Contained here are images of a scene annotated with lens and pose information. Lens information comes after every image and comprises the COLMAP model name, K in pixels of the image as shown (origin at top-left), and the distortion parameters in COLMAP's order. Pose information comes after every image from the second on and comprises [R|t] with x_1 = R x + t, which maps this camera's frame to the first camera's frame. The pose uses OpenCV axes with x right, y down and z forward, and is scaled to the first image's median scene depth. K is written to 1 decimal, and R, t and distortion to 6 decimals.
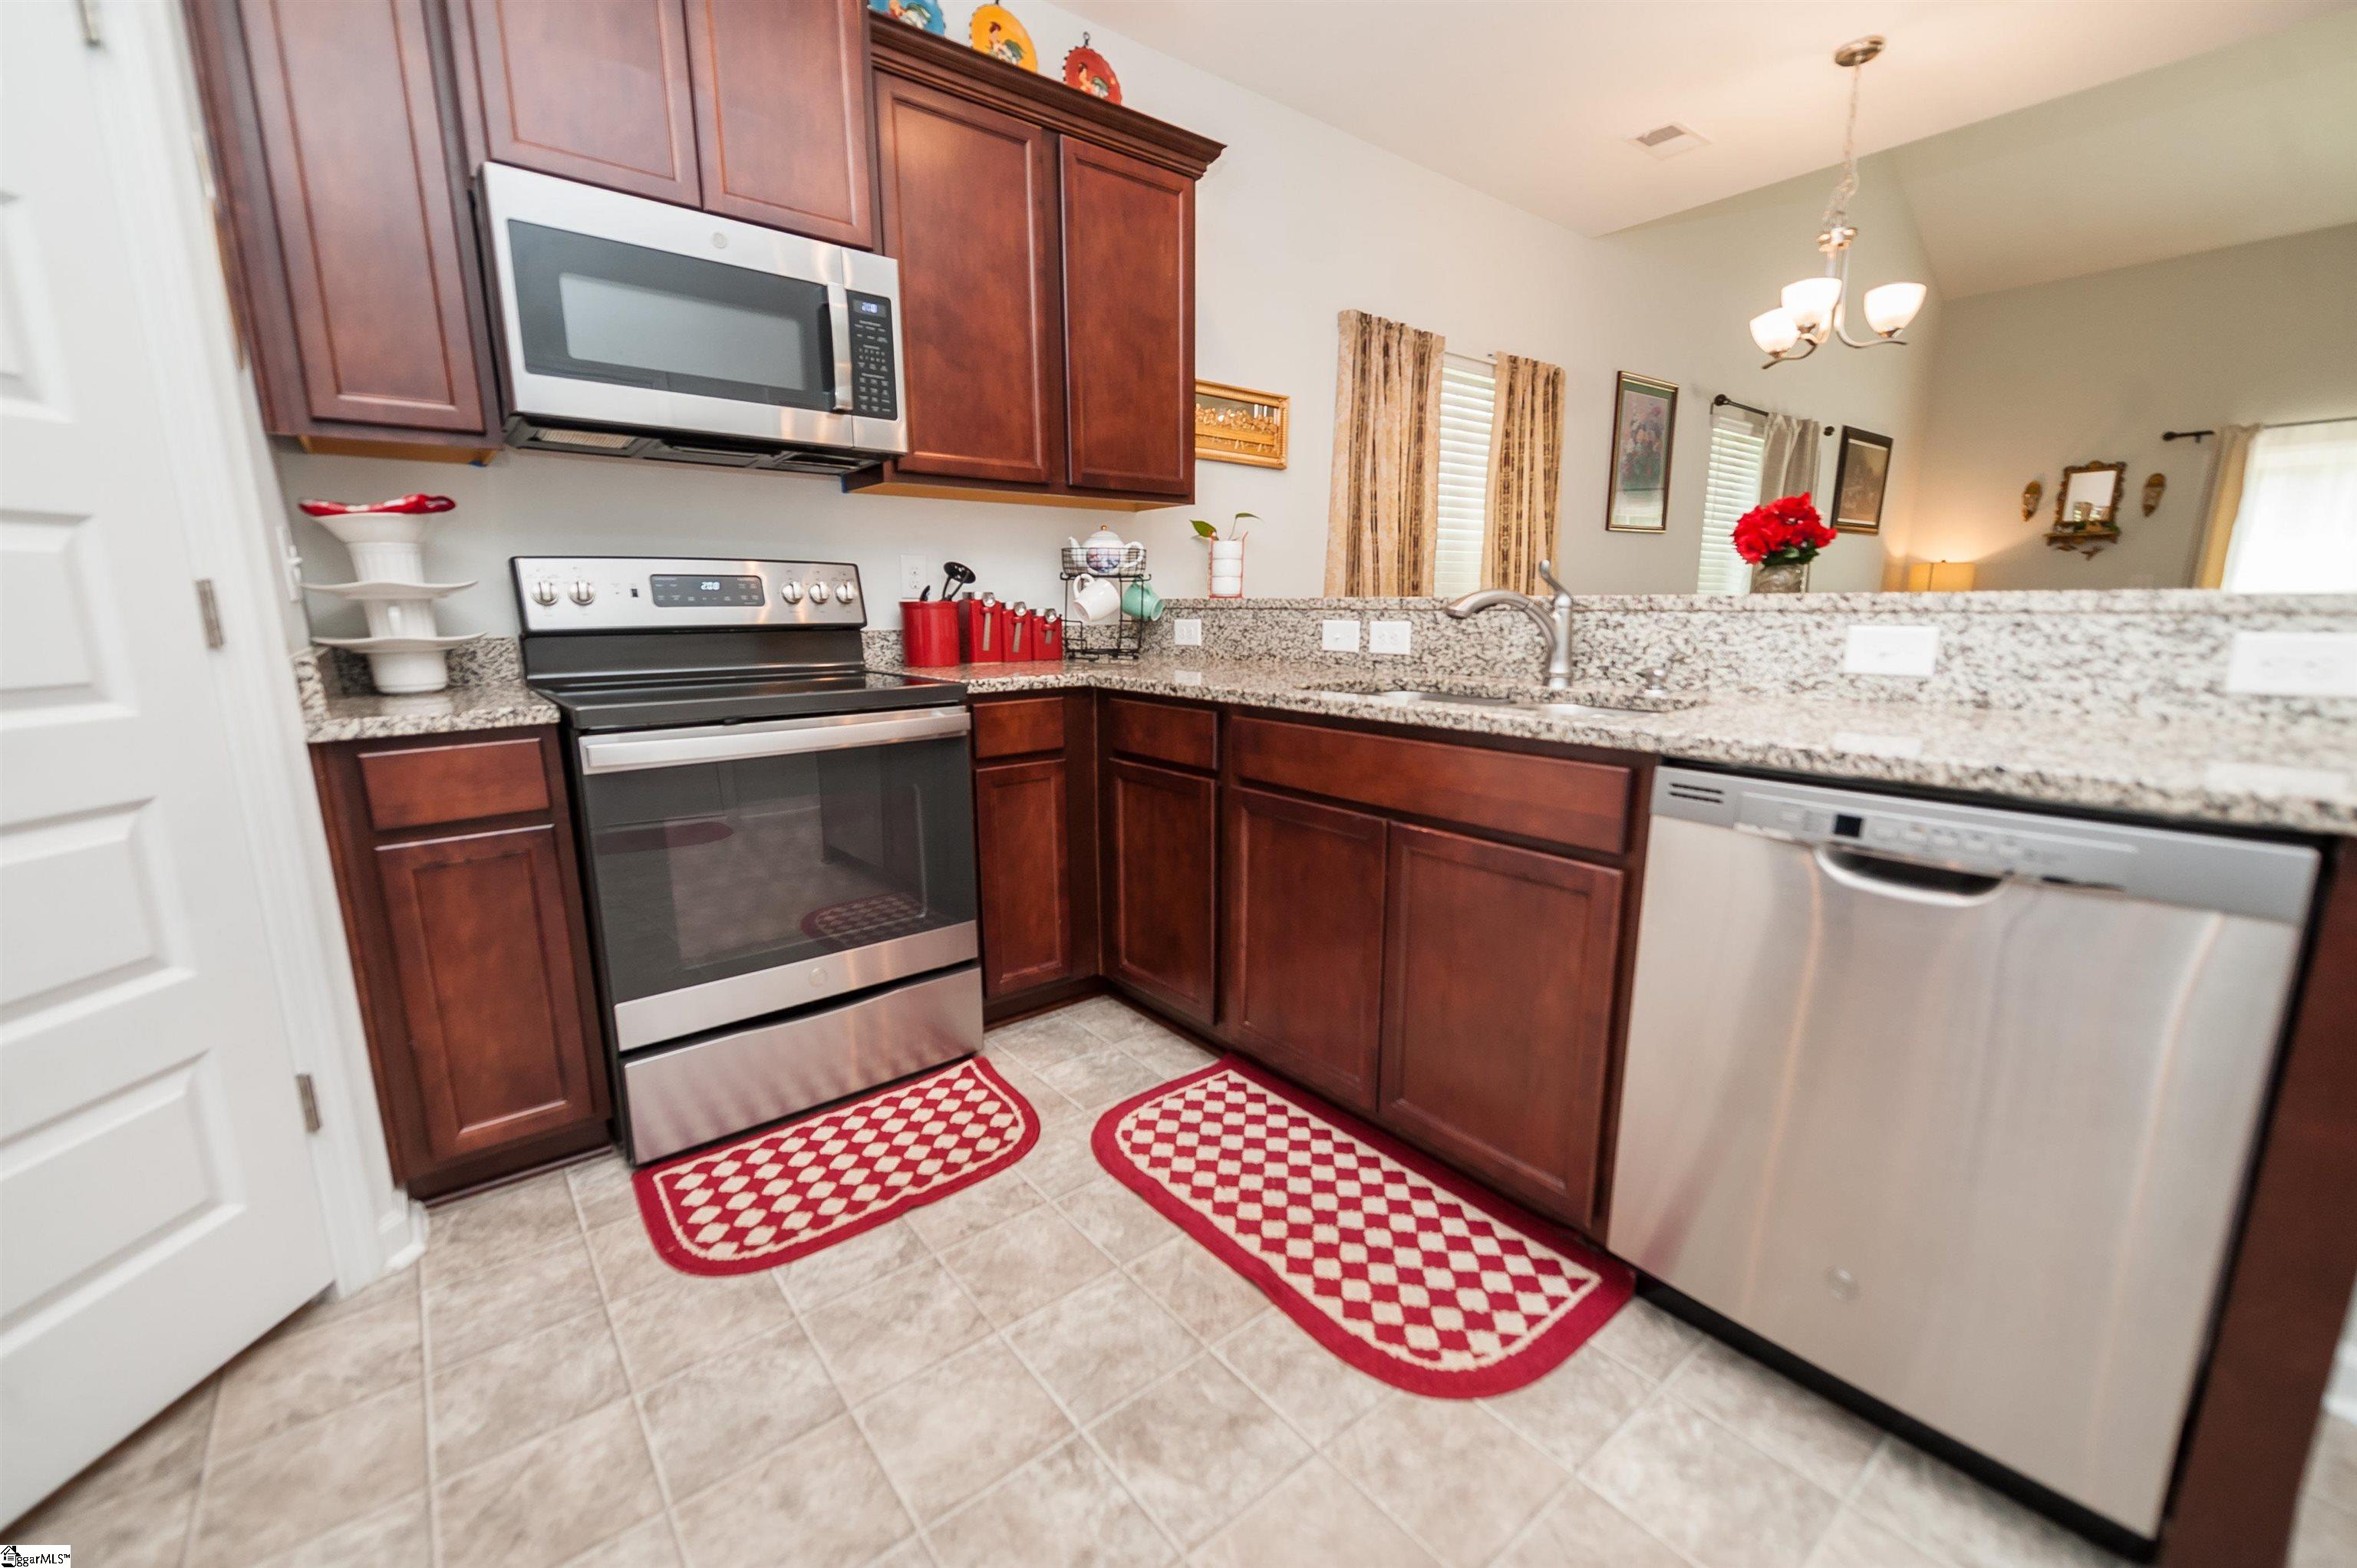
lens RADIAL K [[960.4, 0, 1181.8], [0, 960.4, 797.2], [0, 0, 1]] dist [0.014497, -0.005296]
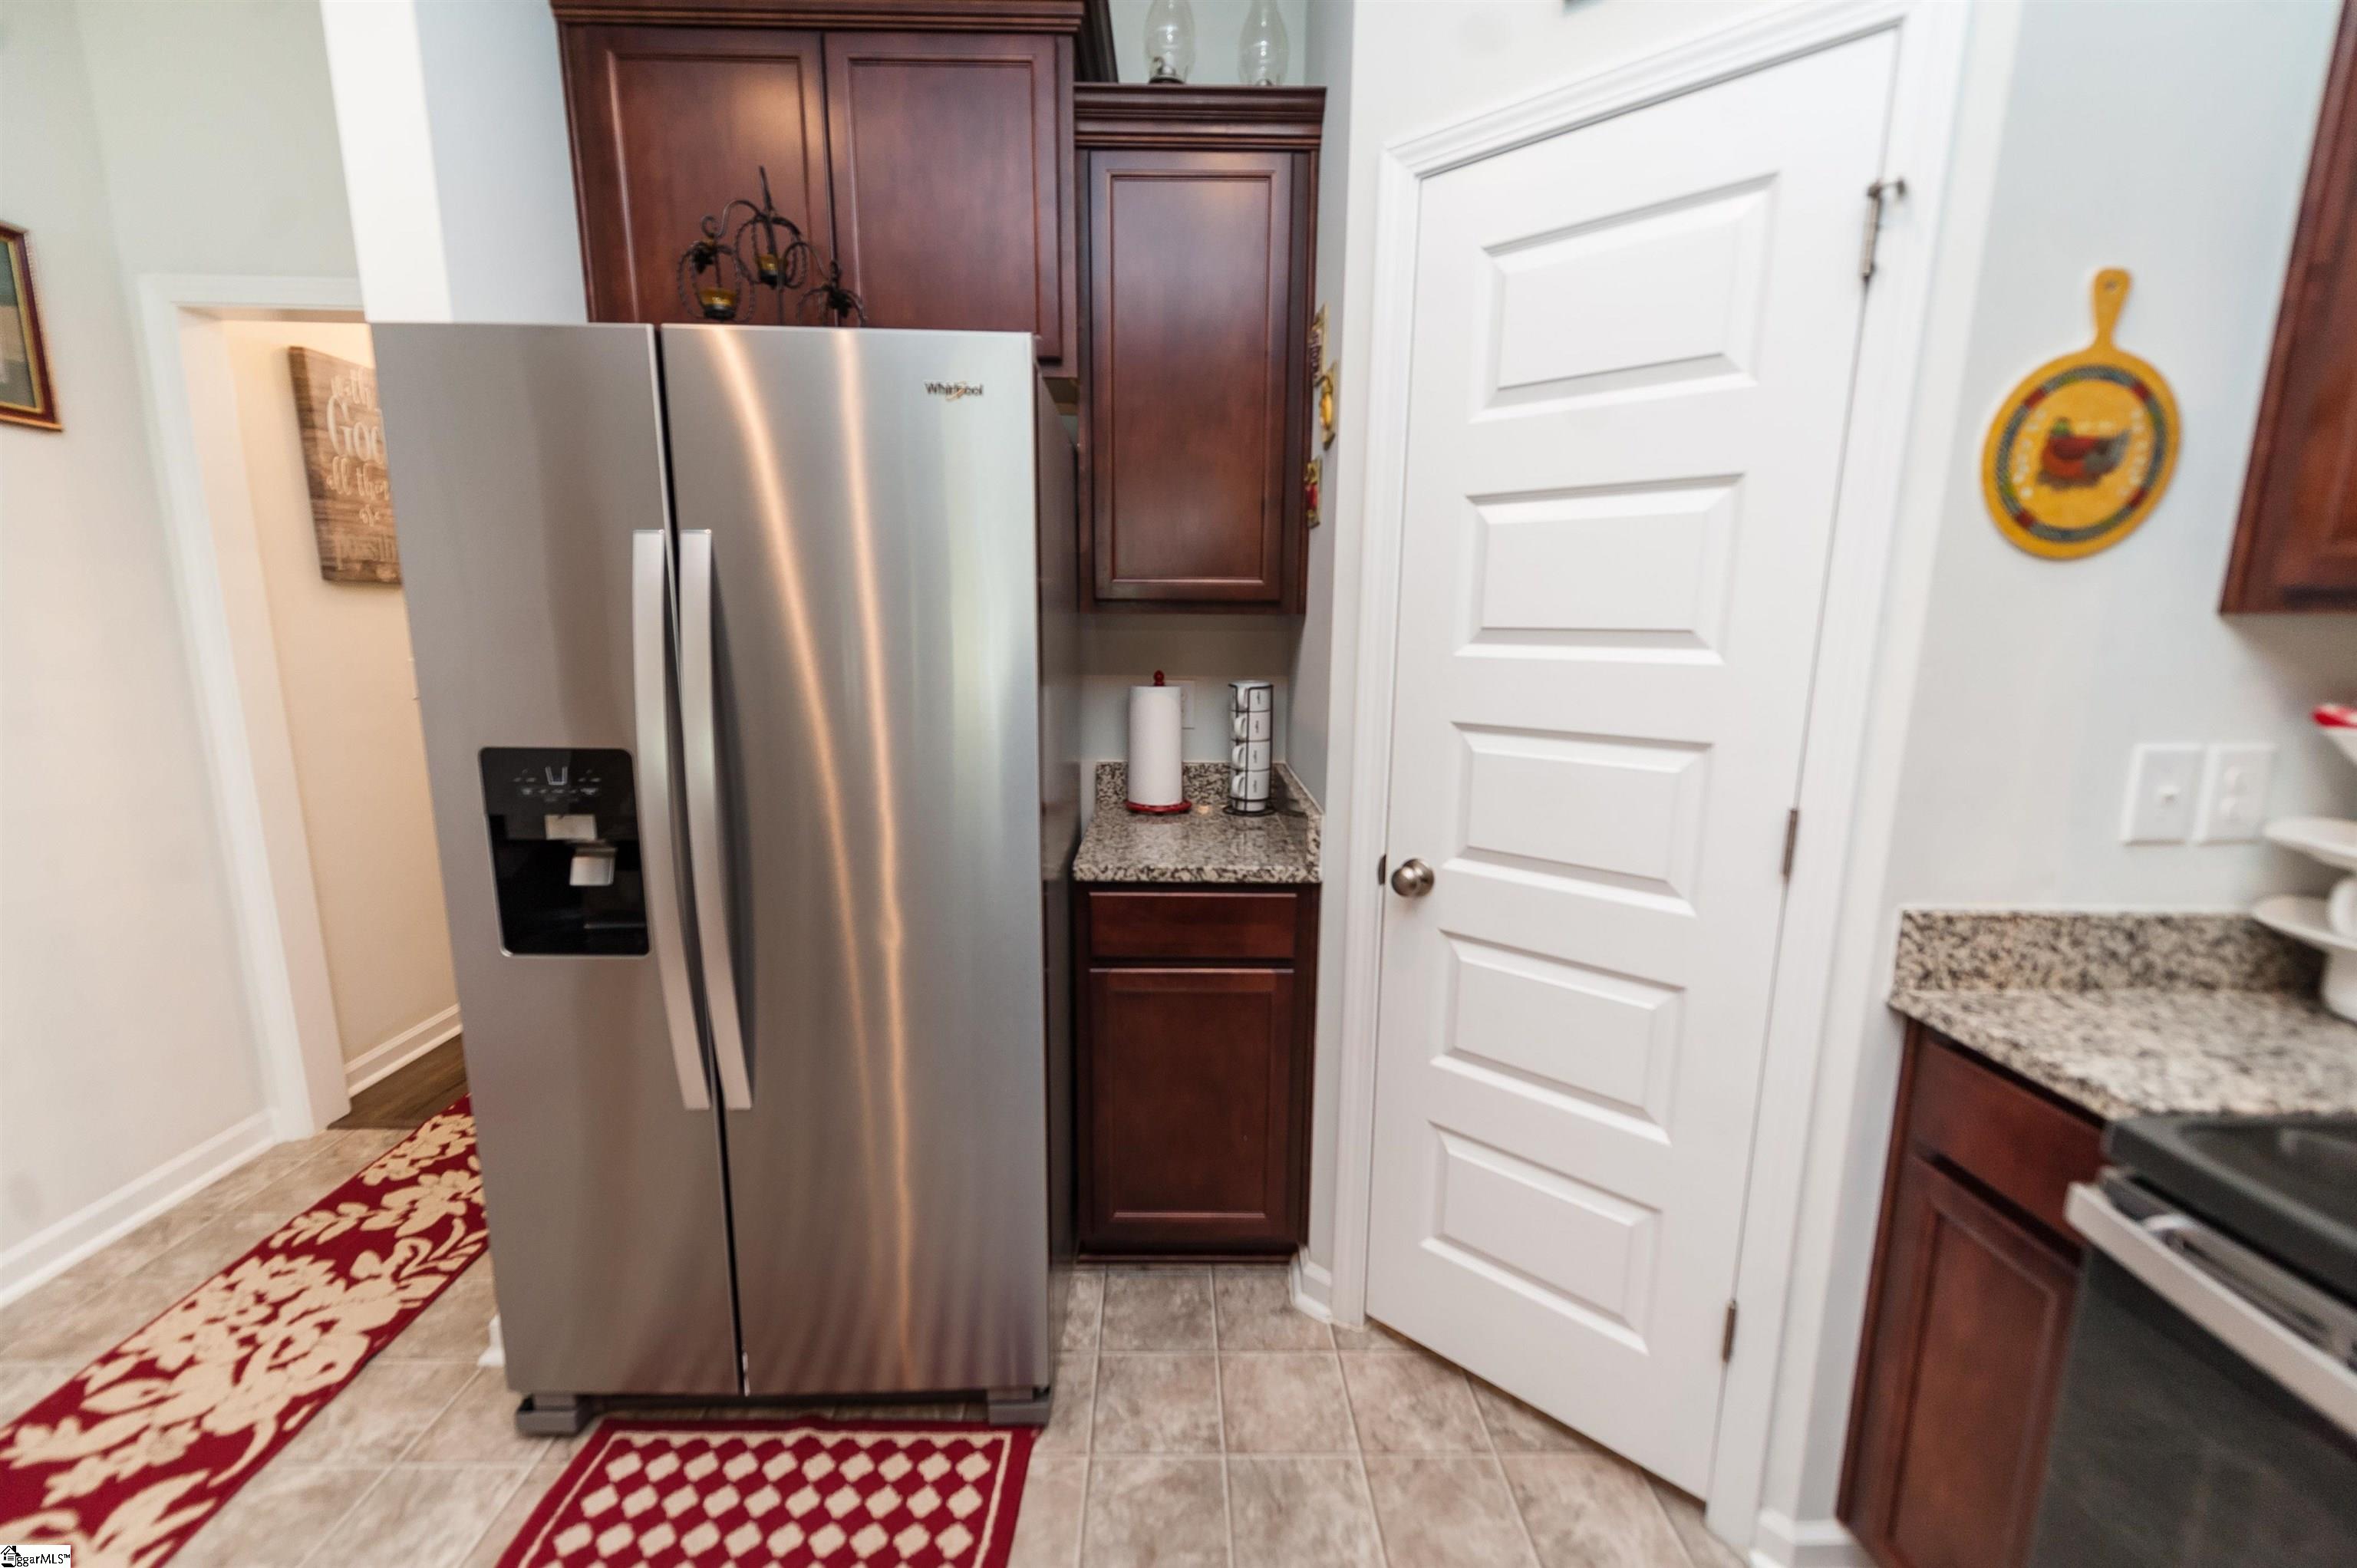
lens RADIAL K [[960.4, 0, 1181.8], [0, 960.4, 797.2], [0, 0, 1]] dist [0.014497, -0.005296]
pose [[-0.613132, 0.146802, -0.776220, 0.070656], [-0.163285, 0.937813, 0.306341, -0.278743], [0.772921, 0.314573, -0.551033, 0.682260]]
